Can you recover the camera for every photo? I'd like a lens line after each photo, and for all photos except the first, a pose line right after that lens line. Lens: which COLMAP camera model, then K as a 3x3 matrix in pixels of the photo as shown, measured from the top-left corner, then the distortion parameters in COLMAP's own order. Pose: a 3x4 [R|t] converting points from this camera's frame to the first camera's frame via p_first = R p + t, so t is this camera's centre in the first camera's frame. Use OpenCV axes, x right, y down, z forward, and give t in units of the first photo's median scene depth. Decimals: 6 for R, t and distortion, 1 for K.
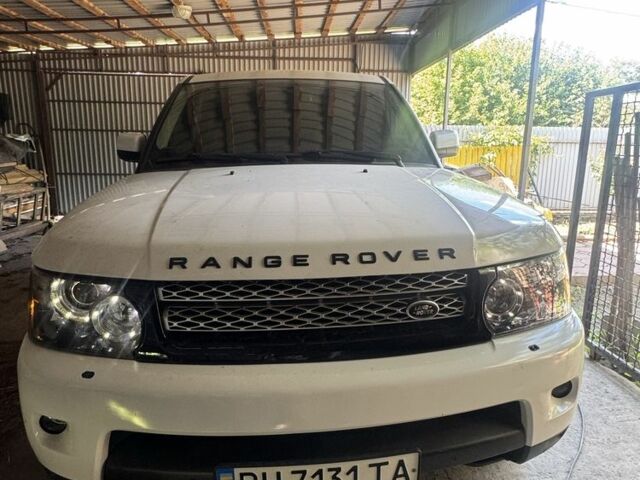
lens RADIAL K [[467.3, 0, 319.2], [0, 467.3, 231.9], [0, 0, 1]] dist [-0.004949, -0.003328]
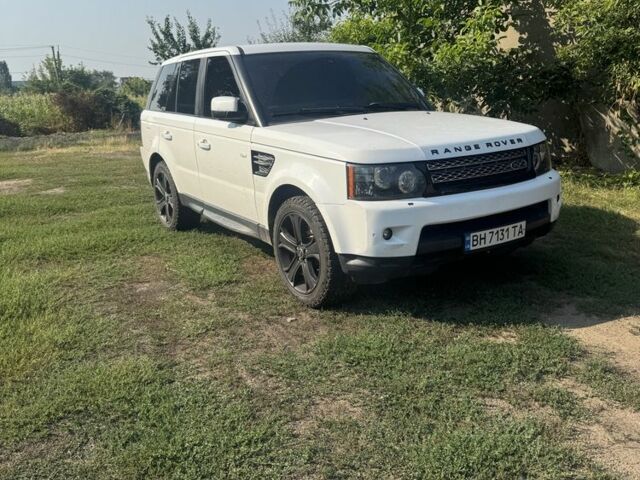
lens RADIAL K [[614.6, 0, 320.0], [0, 614.6, 240.0], [0, 0, 1]] dist [0.177850, -0.426829]
pose [[0.896118, -0.138825, 0.421544, -2.081895], [0.123994, 0.990310, 0.062547, 0.227274], [-0.426142, -0.003780, 0.904648, -1.453325]]
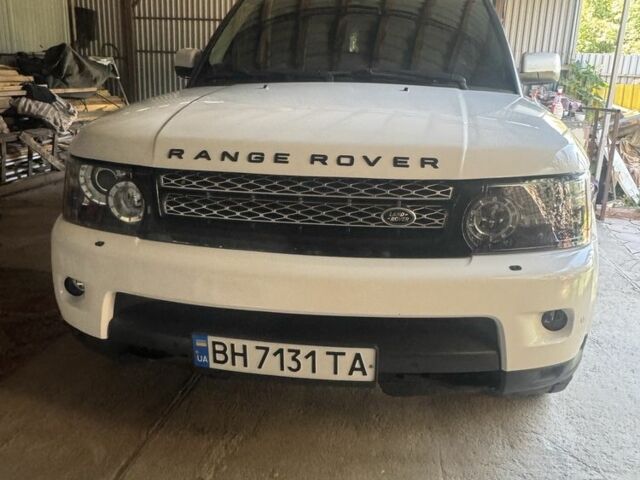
lens RADIAL K [[593.2, 0, 300.0], [0, 593.2, 236.0], [0, 0, 1]] dist [-0.017791, 0.007334]
pose [[0.964027, 0.092416, -0.249222, 0.347091], [-0.073711, 0.993787, 0.083389, 0.119382], [0.255380, -0.062019, 0.964850, -0.299422]]
